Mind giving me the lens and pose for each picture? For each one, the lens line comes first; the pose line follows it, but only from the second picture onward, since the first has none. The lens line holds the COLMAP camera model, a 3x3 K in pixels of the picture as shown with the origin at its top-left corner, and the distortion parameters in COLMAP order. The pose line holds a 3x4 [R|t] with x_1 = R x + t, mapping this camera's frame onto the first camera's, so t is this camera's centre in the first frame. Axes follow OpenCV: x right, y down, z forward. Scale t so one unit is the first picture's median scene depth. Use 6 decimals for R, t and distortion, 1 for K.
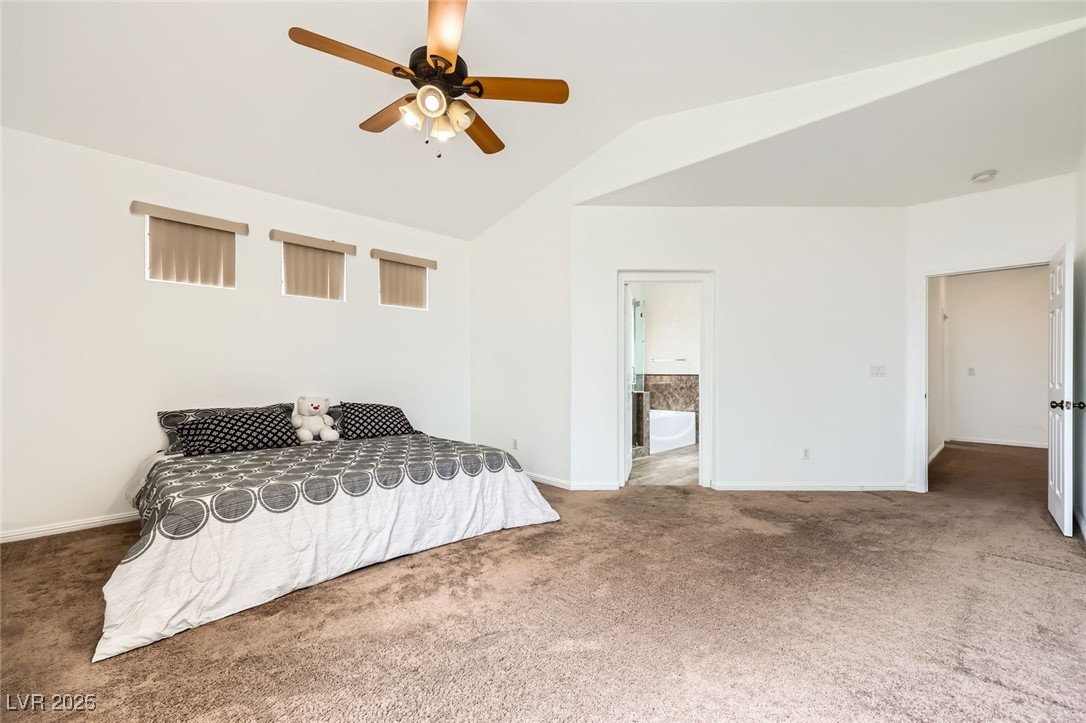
lens RADIAL K [[444.6, 0, 537.7], [0, 444.6, 372.2], [0, 0, 1]] dist [-0.005923, 0.000438]
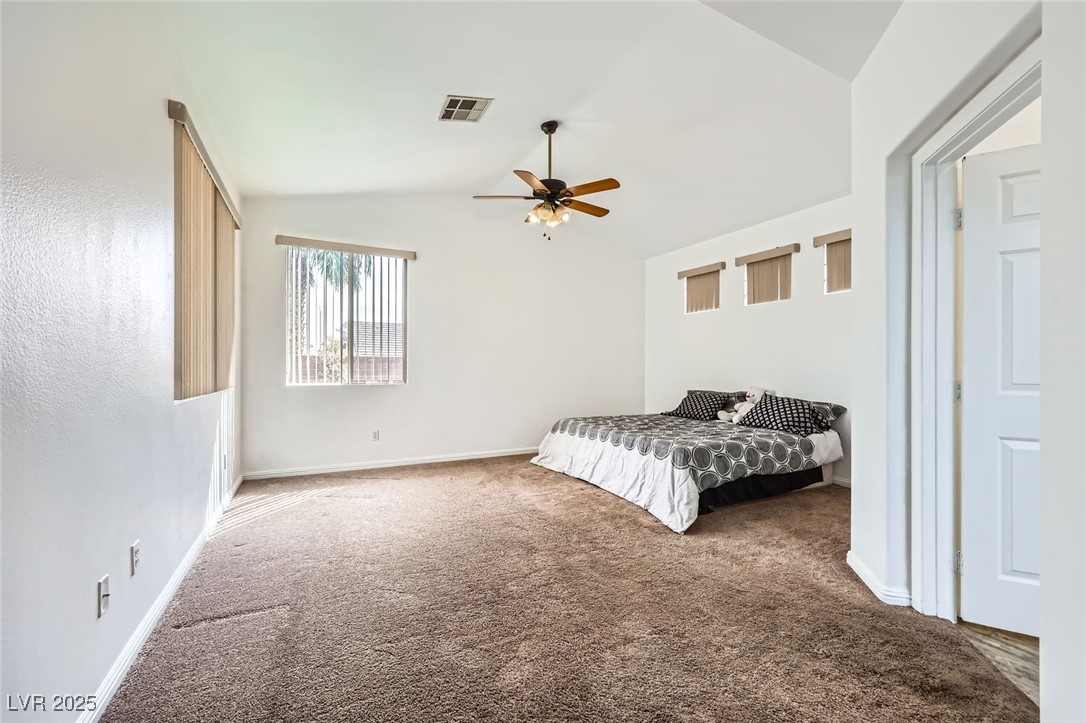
lens RADIAL K [[444.6, 0, 542.2], [0, 444.6, 364.2], [0, 0, 1]] dist [-0.005923, 0.000438]
pose [[-0.279931, -0.003920, -0.960012, 0.831790], [0.002870, 0.999984, -0.004920, -0.004618], [0.960016, -0.004133, -0.279915, 0.826238]]
